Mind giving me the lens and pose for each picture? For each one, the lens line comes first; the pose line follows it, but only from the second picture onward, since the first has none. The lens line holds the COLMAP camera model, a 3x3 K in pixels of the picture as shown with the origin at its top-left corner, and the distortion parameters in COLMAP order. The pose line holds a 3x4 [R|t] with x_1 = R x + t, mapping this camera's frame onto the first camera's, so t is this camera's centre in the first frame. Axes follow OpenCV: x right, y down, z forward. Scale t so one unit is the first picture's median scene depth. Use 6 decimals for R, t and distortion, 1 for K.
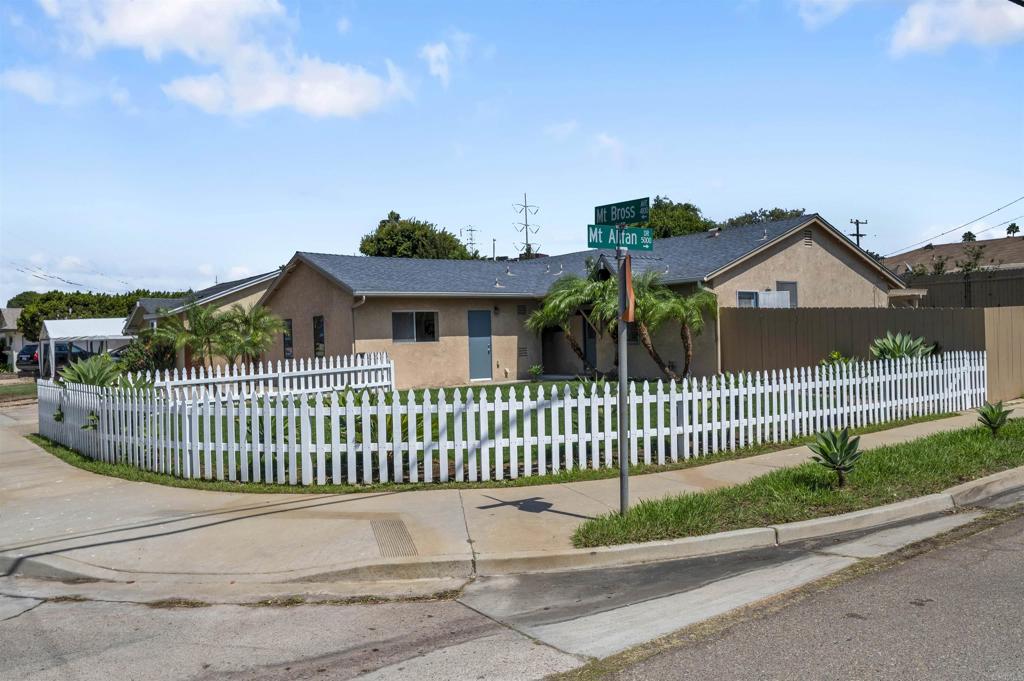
lens RADIAL K [[819.5, 0, 512.0], [0, 819.5, 340.5], [0, 0, 1]] dist [0.002562, -0.001708]
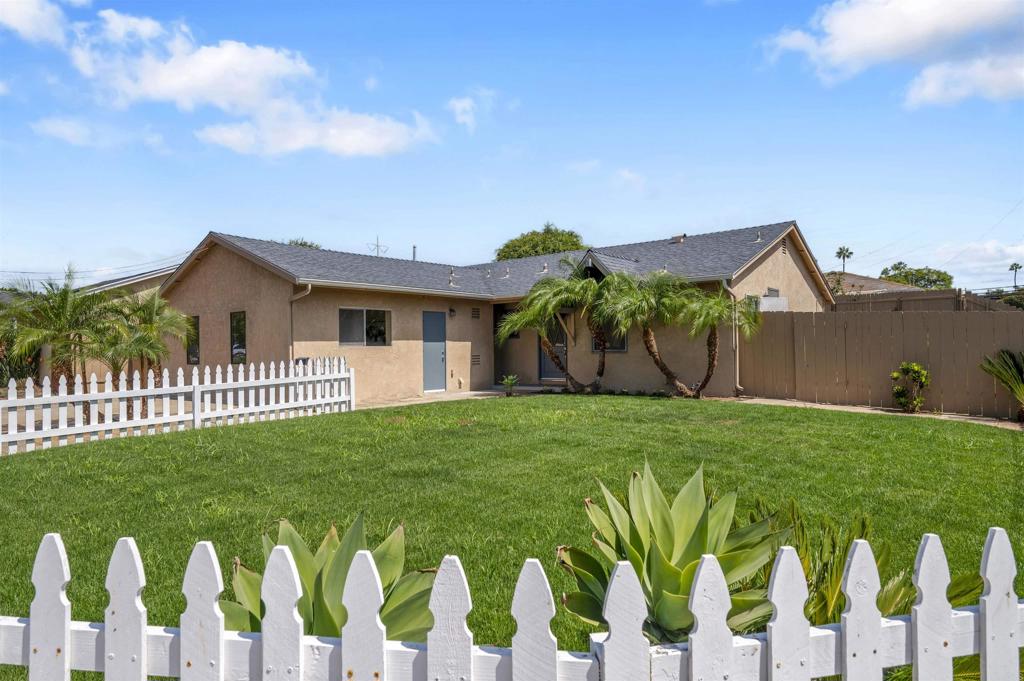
lens RADIAL K [[625.1, 0, 512.0], [0, 625.1, 340.5], [0, 0, 1]] dist [-0.007069, 0.000610]
pose [[0.971748, 0.019610, 0.235207, -0.120559], [-0.014884, 0.999650, -0.021851, 0.007819], [-0.235553, 0.017733, 0.971700, 0.347857]]
